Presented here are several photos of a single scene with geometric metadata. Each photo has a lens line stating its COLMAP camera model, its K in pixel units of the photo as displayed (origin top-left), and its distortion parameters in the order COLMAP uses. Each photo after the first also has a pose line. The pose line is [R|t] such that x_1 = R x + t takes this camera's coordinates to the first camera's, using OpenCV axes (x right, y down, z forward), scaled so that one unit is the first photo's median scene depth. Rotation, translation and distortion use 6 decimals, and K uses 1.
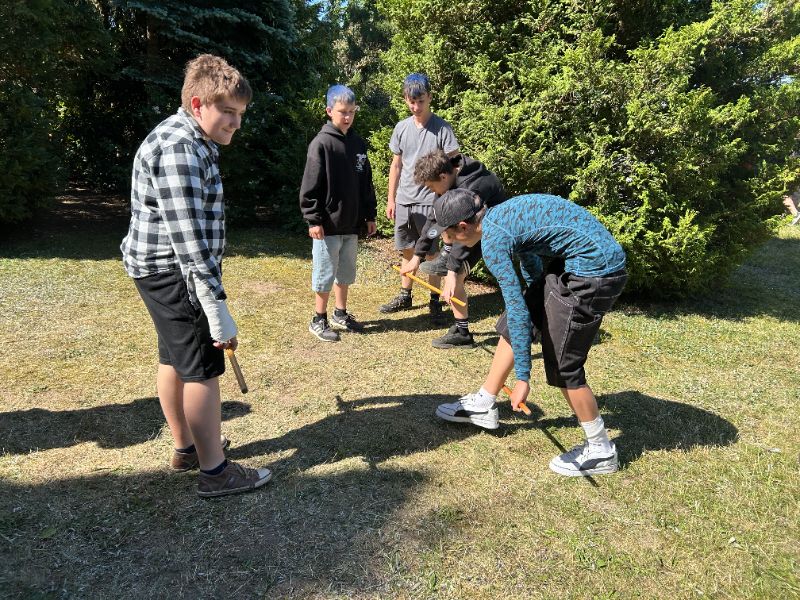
lens RADIAL K [[616.2, 0, 390.7], [0, 616.2, 293.0], [0, 0, 1]] dist [0.051662, -0.060556]
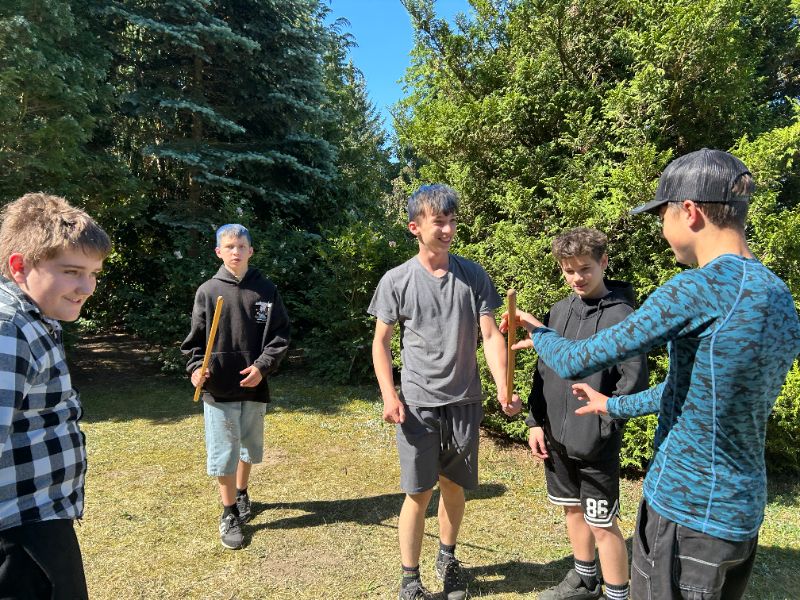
lens RADIAL K [[606.6, 0, 400.9], [0, 606.6, 305.0], [0, 0, 1]] dist [0.051980, -0.054808]
pose [[0.993685, -0.028082, -0.108637, 0.080036], [0.007929, 0.983329, -0.181662, -0.065283], [0.111927, 0.179653, 0.977342, 0.195238]]
